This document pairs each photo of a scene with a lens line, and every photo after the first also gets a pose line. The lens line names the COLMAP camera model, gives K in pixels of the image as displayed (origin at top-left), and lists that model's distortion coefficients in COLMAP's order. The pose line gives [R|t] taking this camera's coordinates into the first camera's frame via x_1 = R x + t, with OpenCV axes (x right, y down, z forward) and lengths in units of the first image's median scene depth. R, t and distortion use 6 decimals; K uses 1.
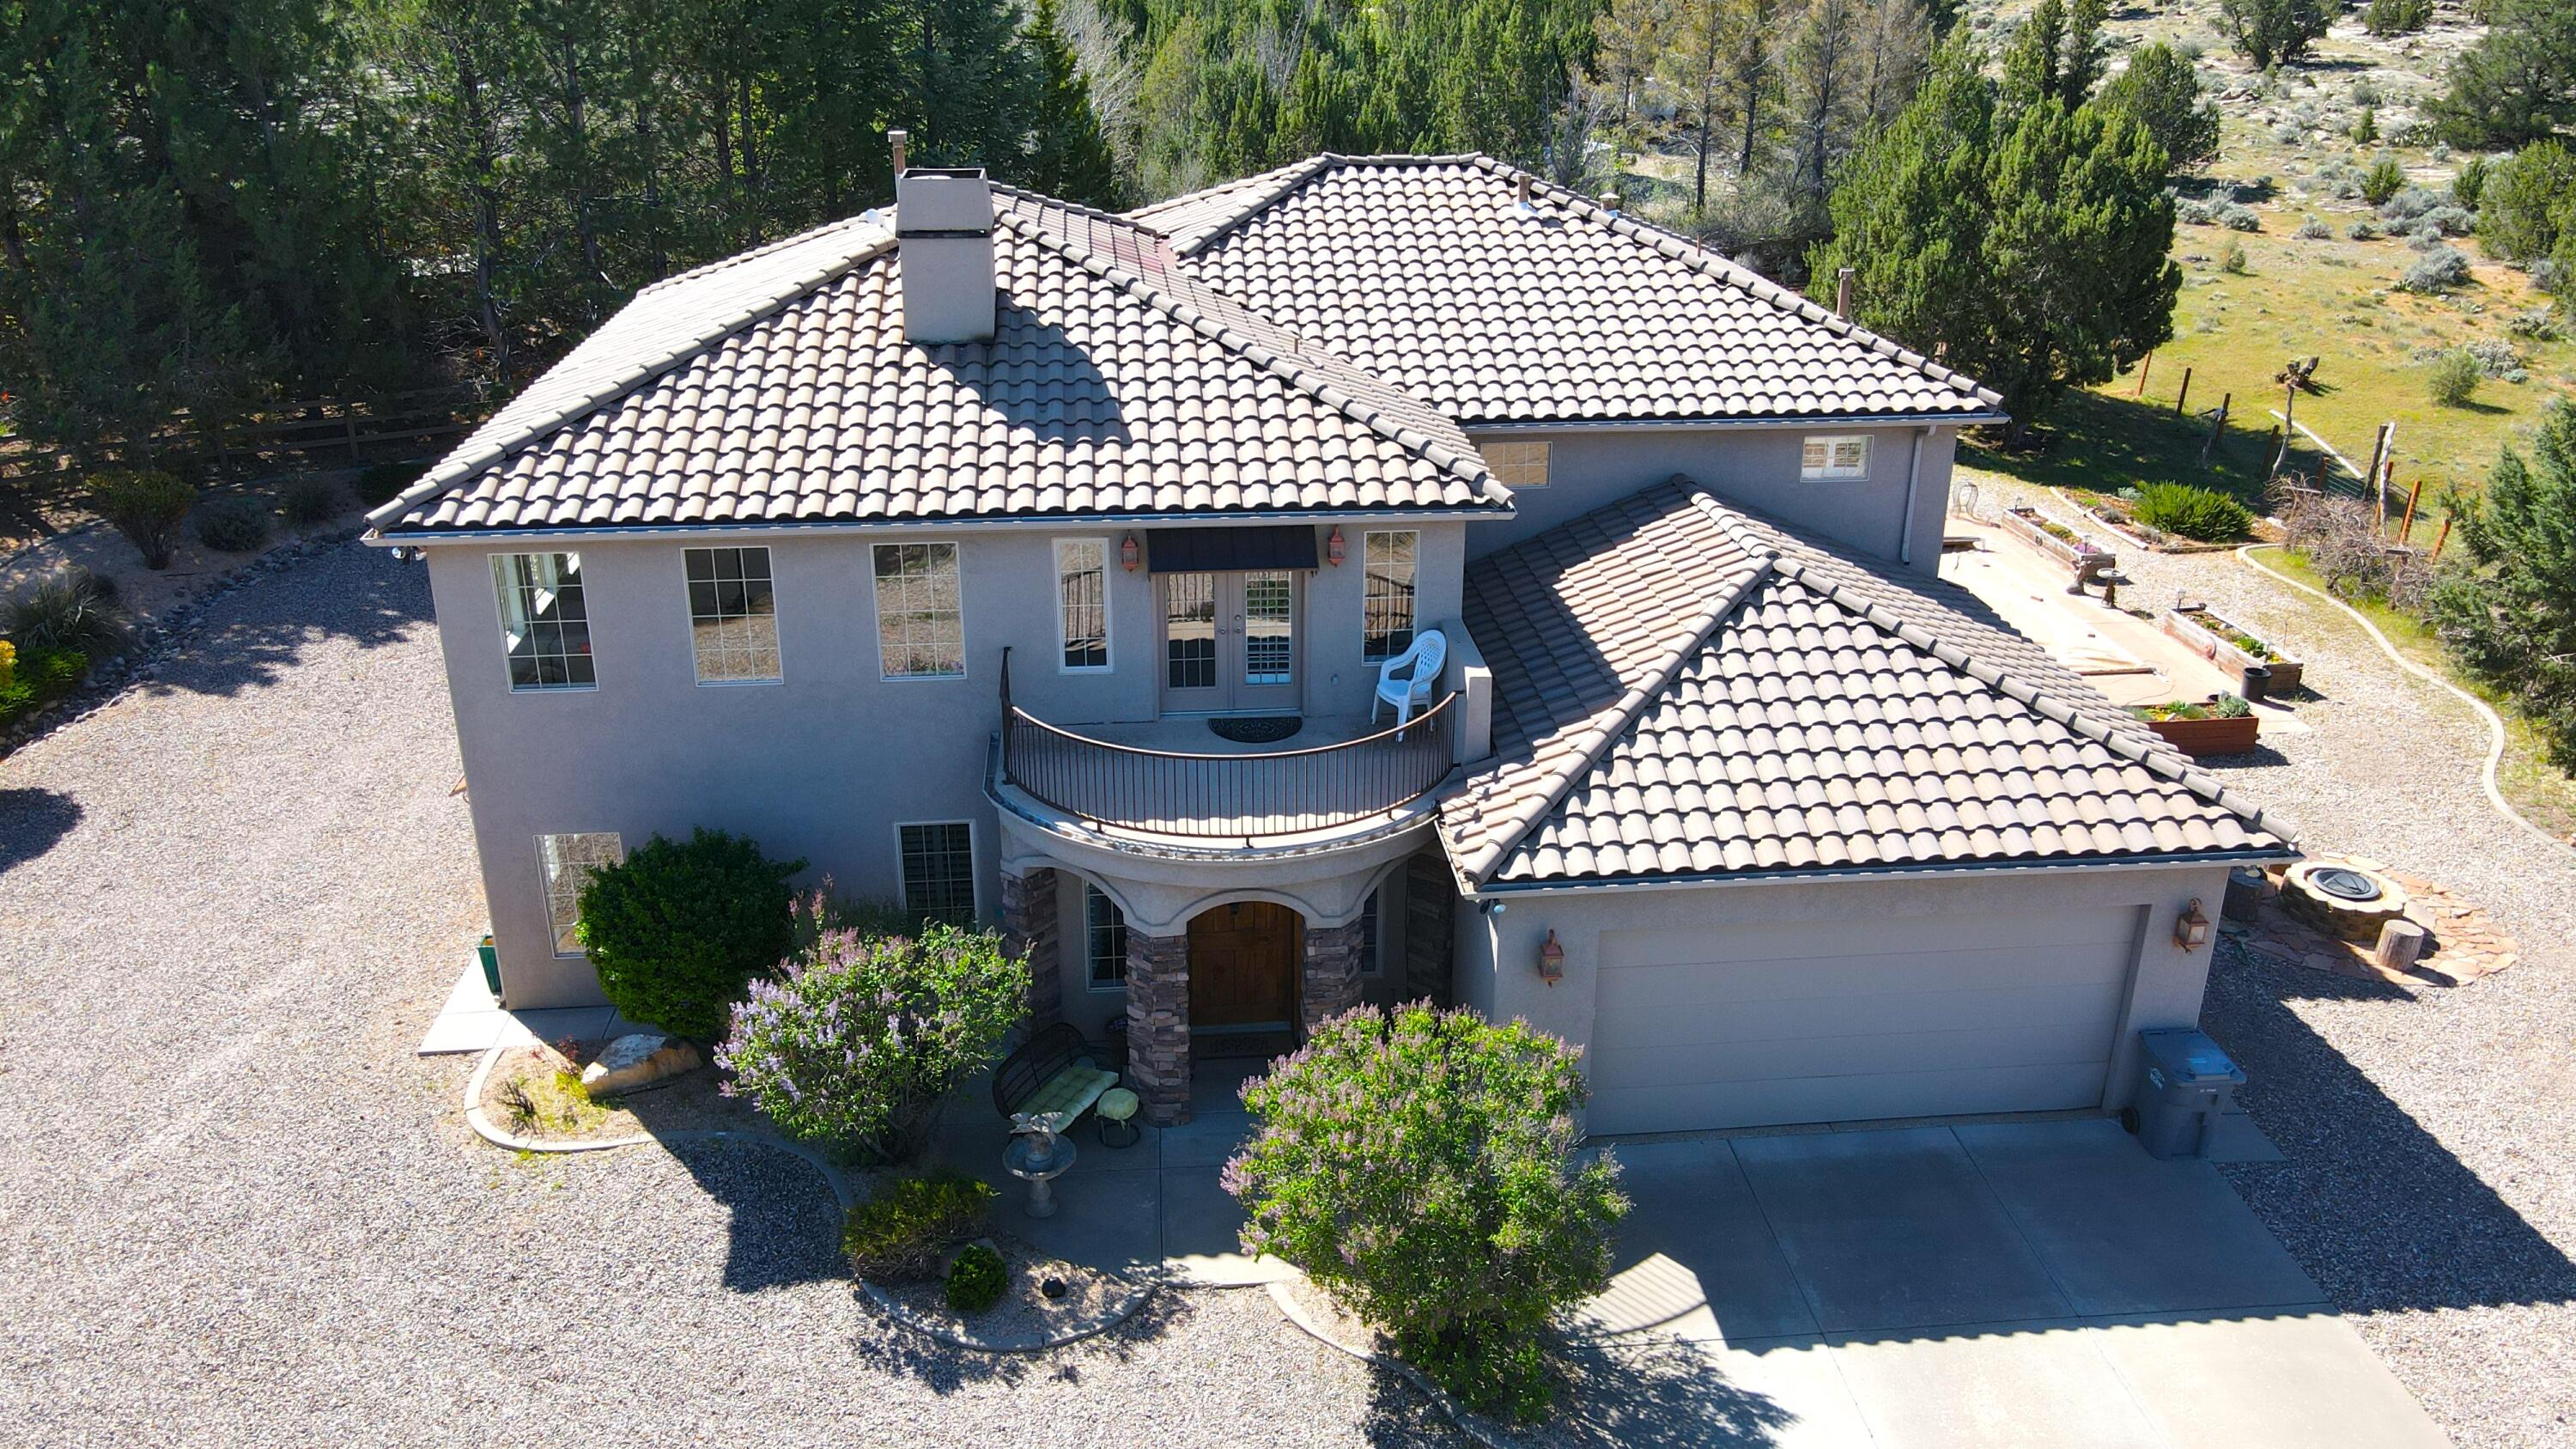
lens RADIAL K [[1913.9, 0, 1299.6], [0, 1913.9, 720.7], [0, 0, 1]] dist [0.023839, 0.001128]
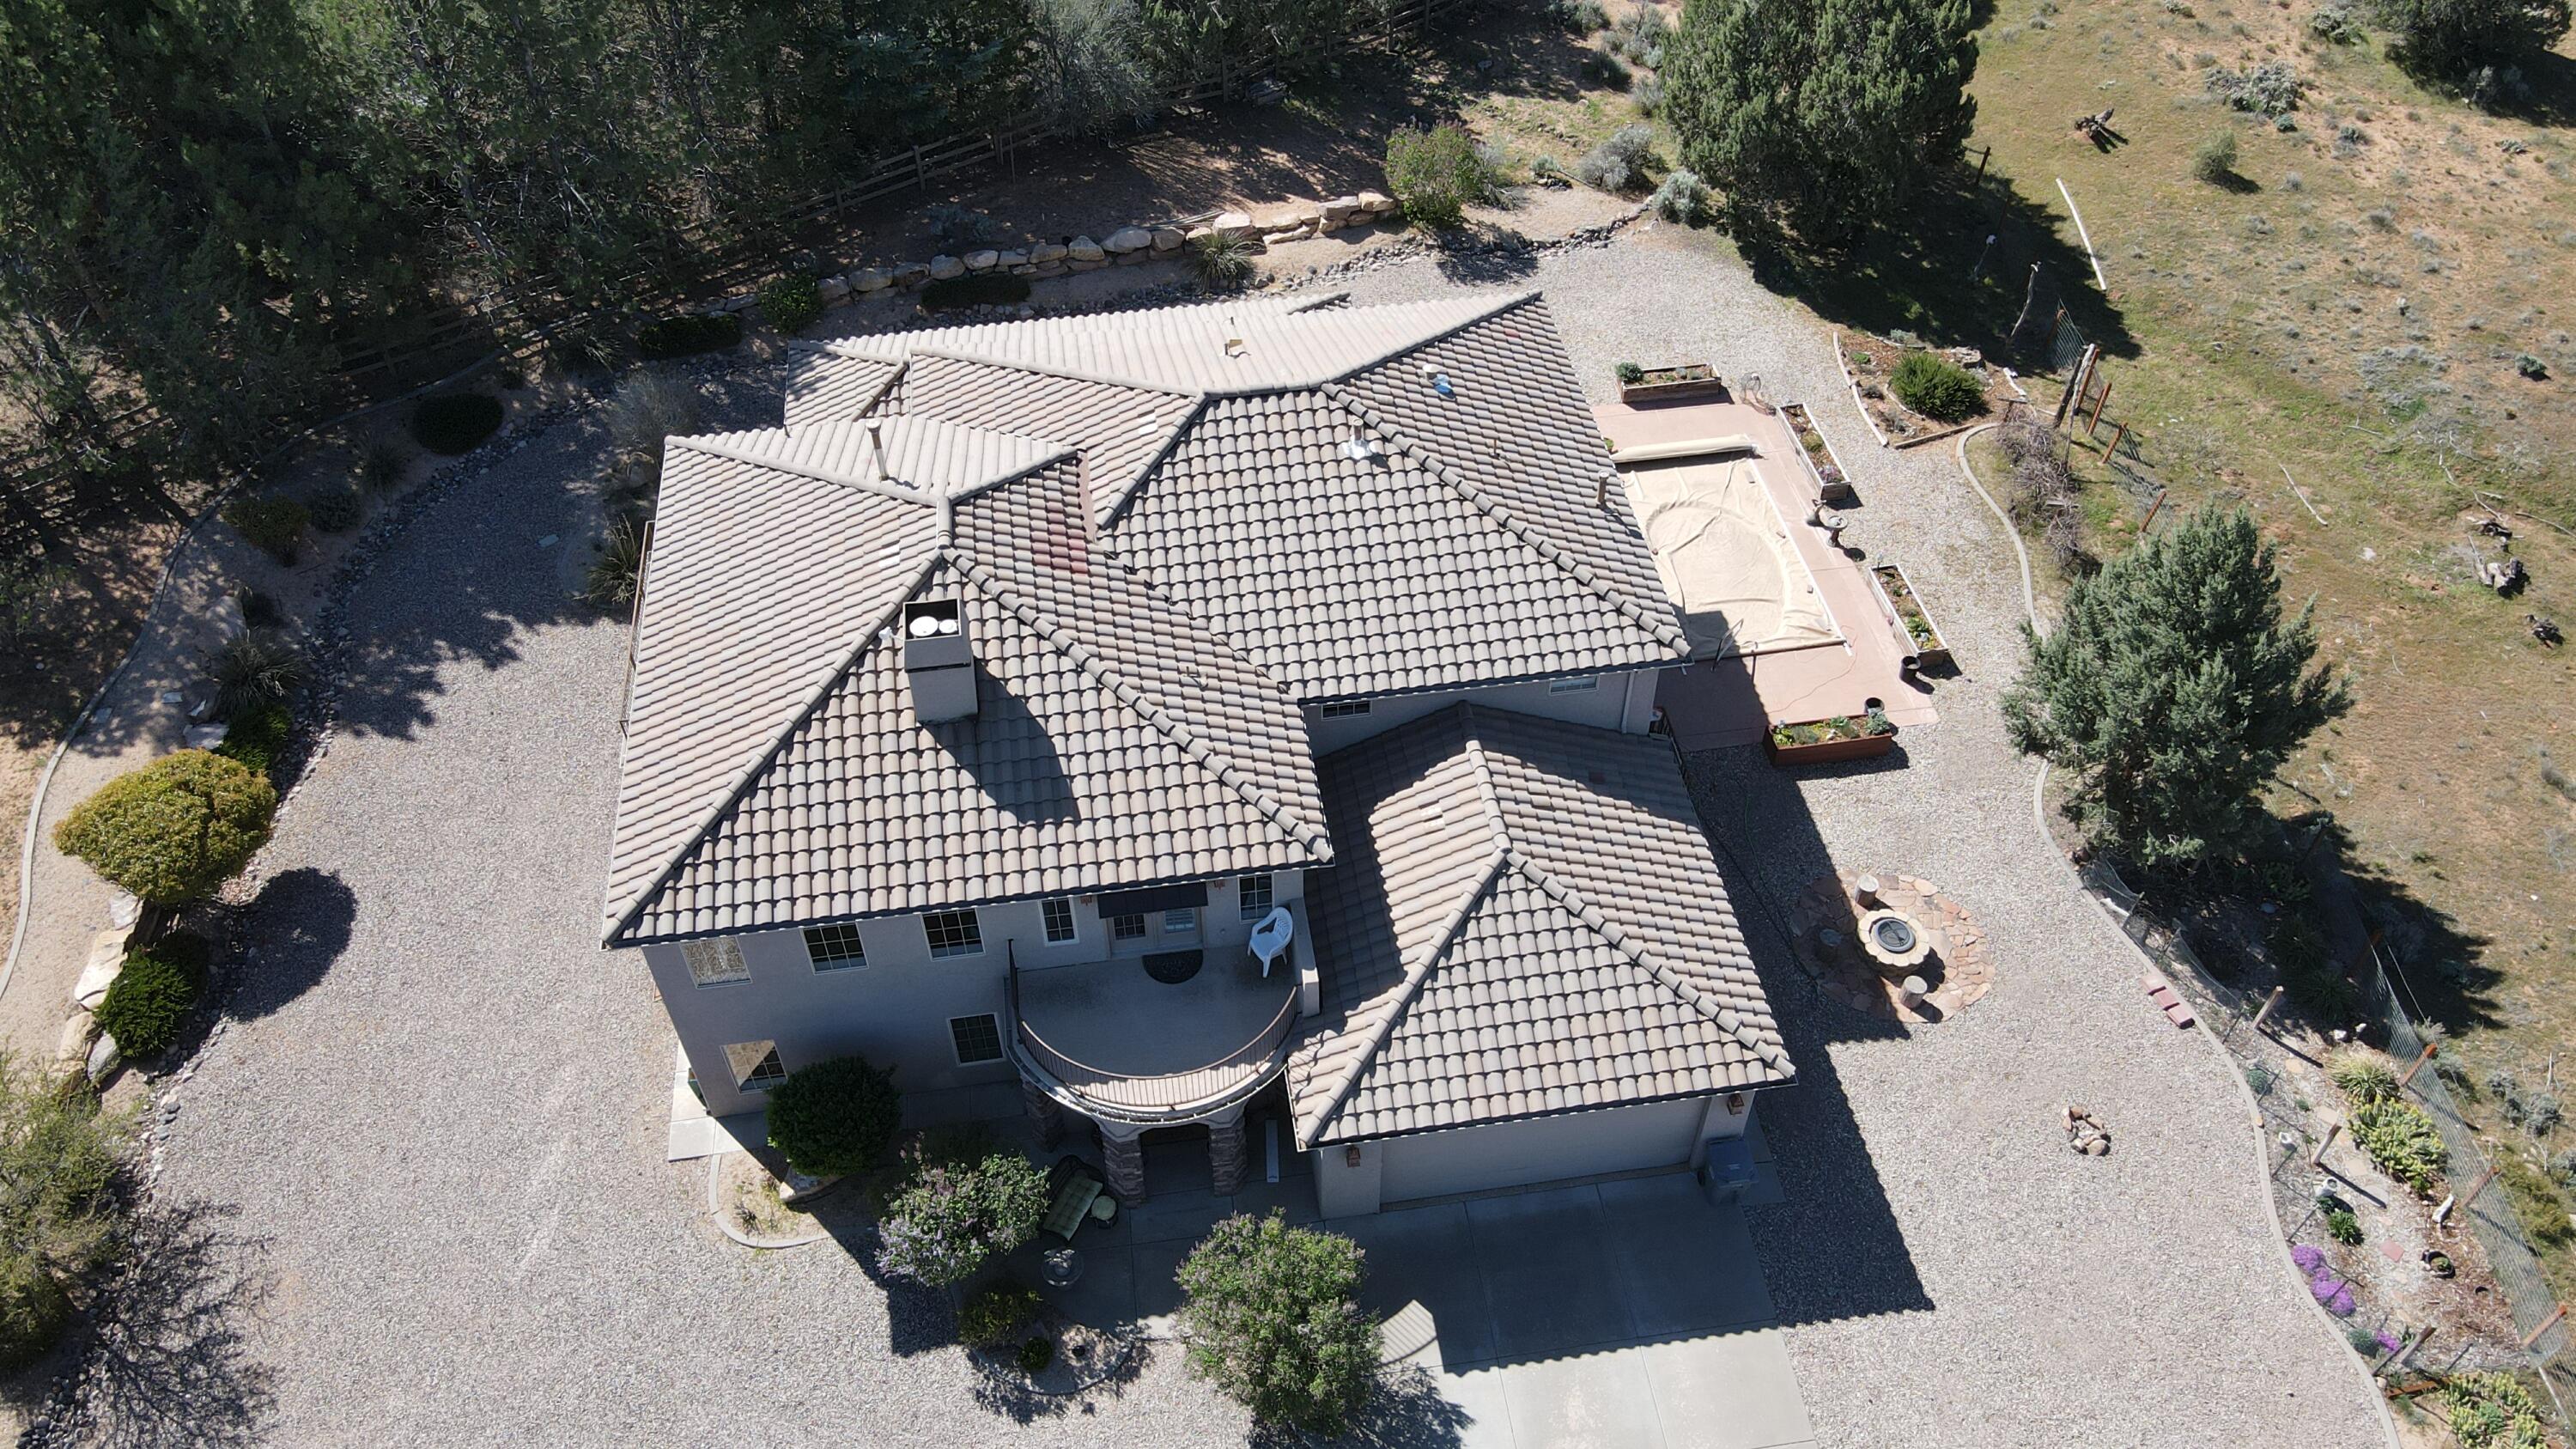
lens RADIAL K [[1913.9, 0, 1292.8], [0, 1913.9, 727.0], [0, 0, 1]] dist [0.023839, 0.001128]
pose [[0.999115, -0.037245, 0.019528, 0.052960], [0.025621, 0.907324, 0.419650, -0.849003], [-0.033348, -0.418778, 0.907476, -0.346878]]
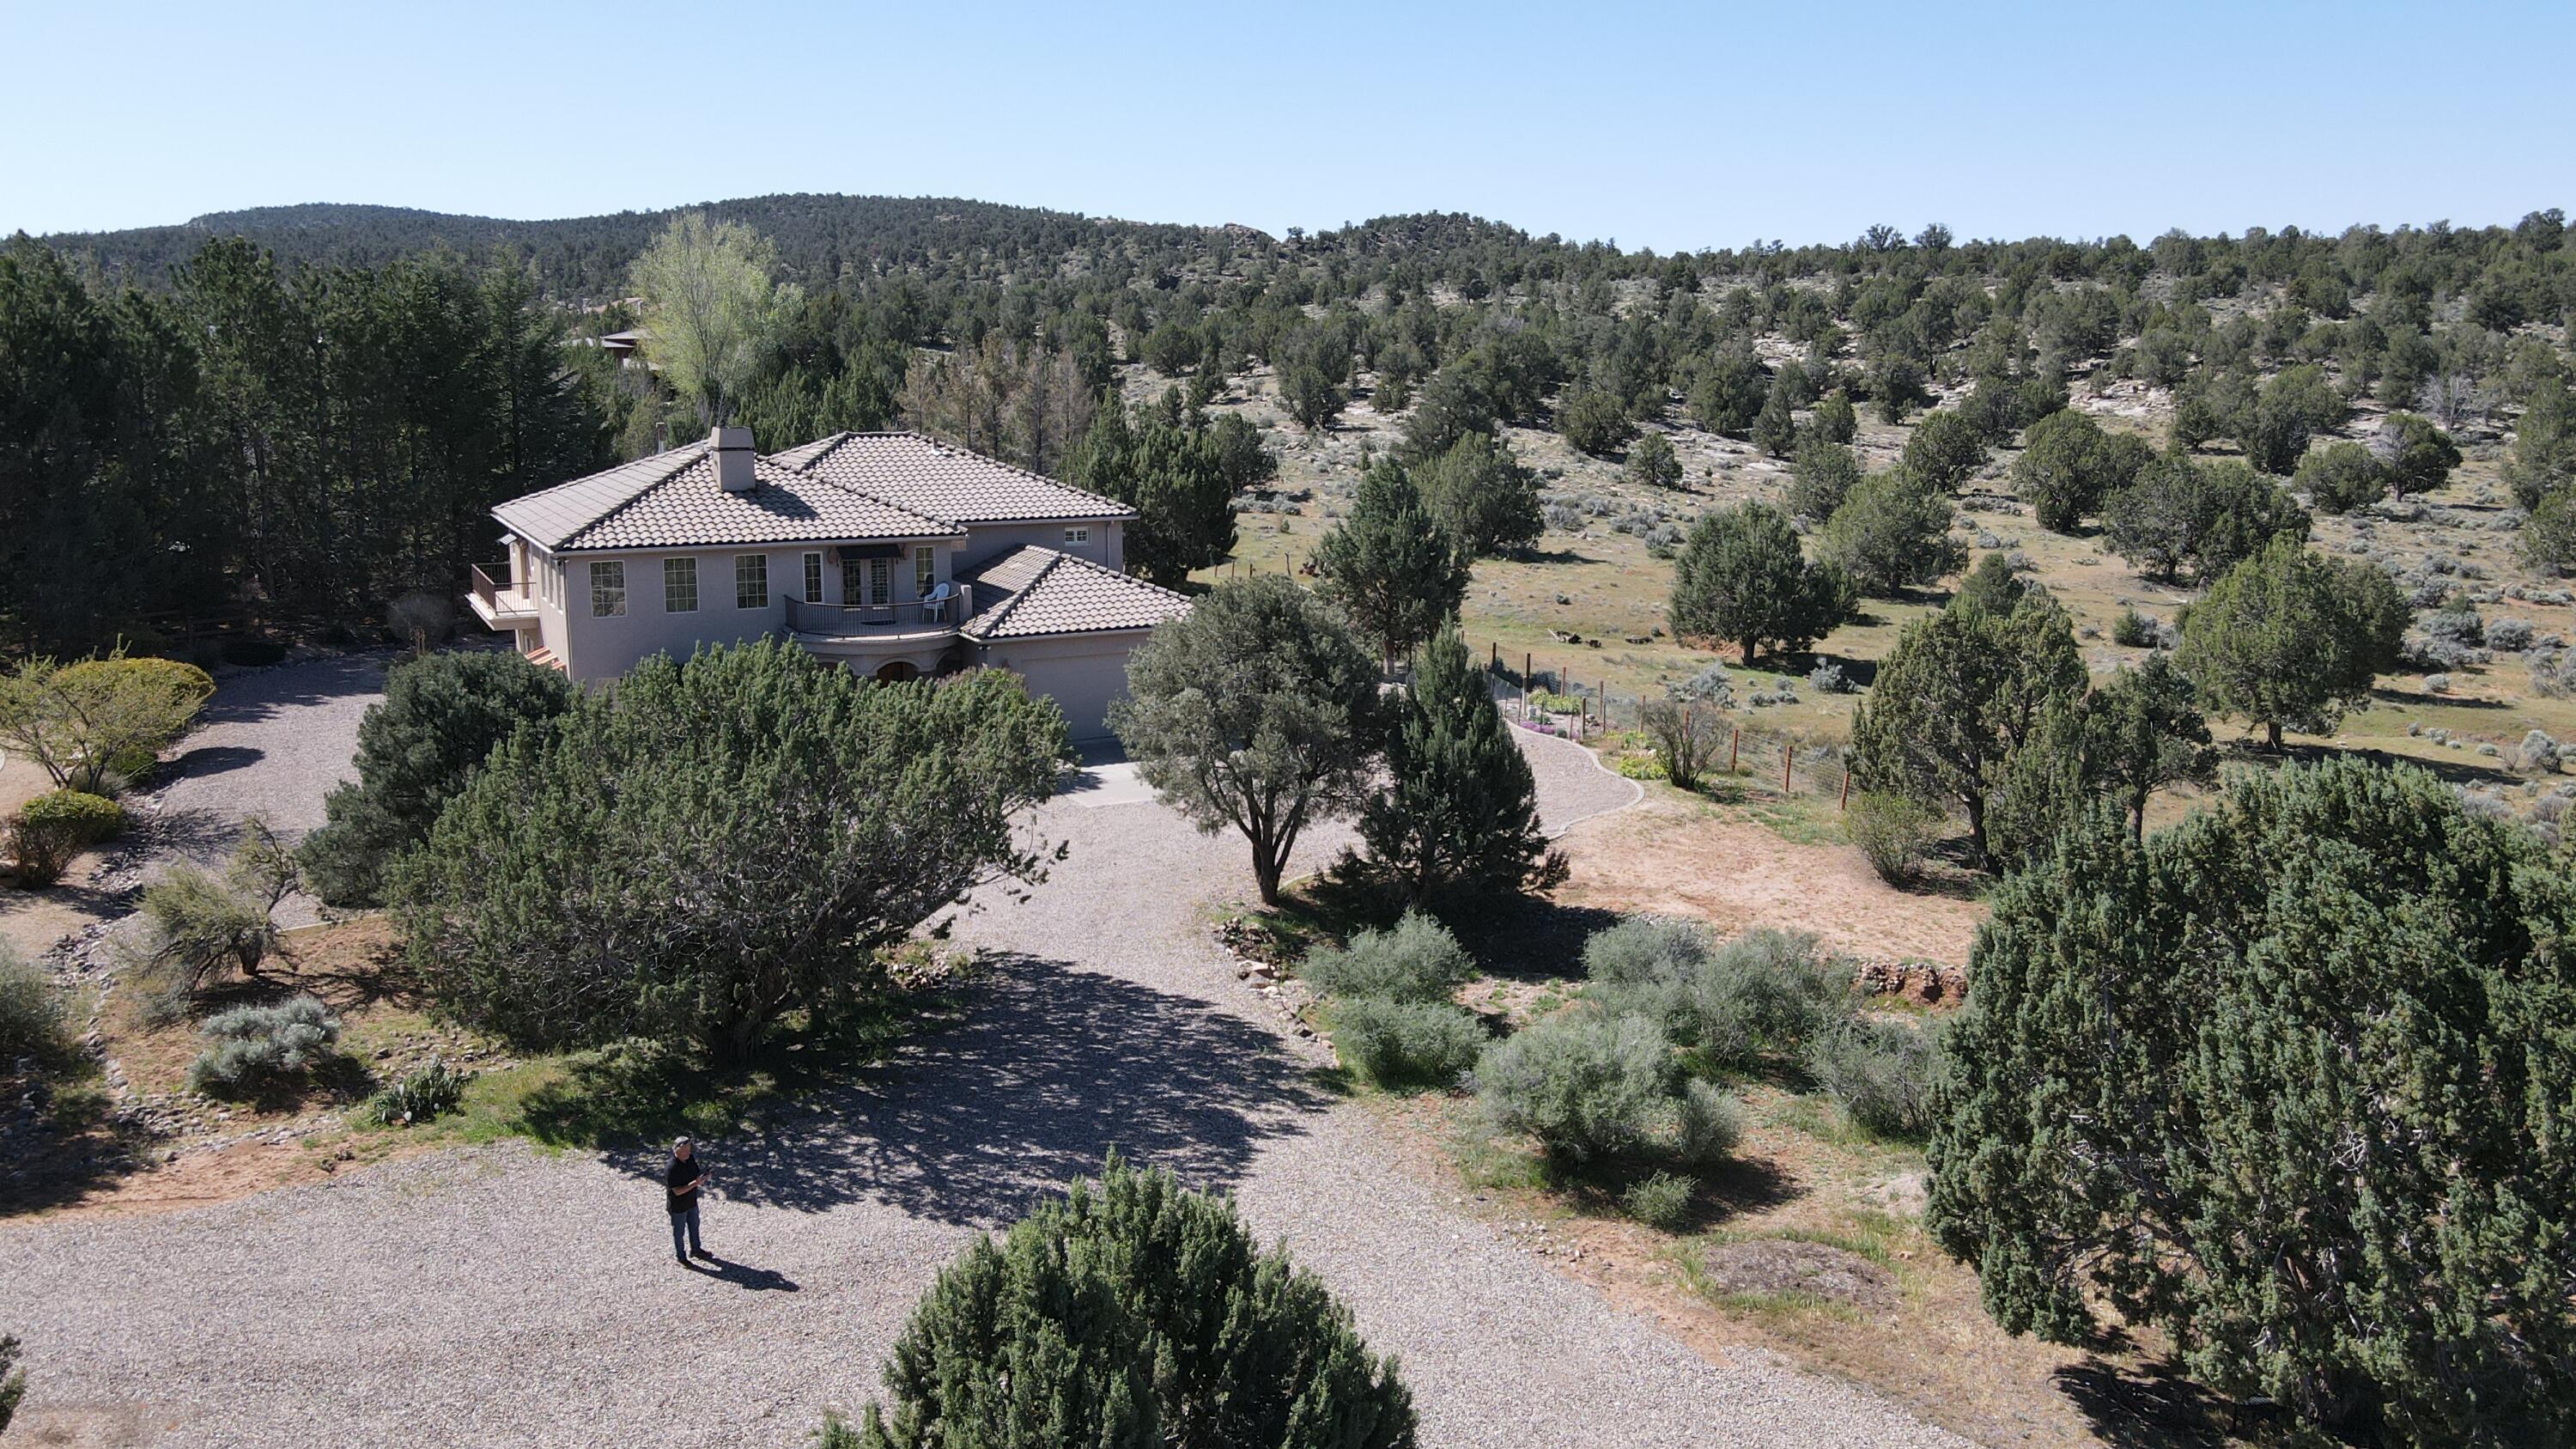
lens RADIAL K [[1913.9, 0, 1292.3], [0, 1913.9, 711.2], [0, 0, 1]] dist [0.023839, 0.001128]
pose [[0.922305, -0.069981, 0.380073, -0.530436], [0.144259, 0.974724, -0.170597, 0.681620], [-0.358528, 0.212171, 0.909088, -1.646351]]
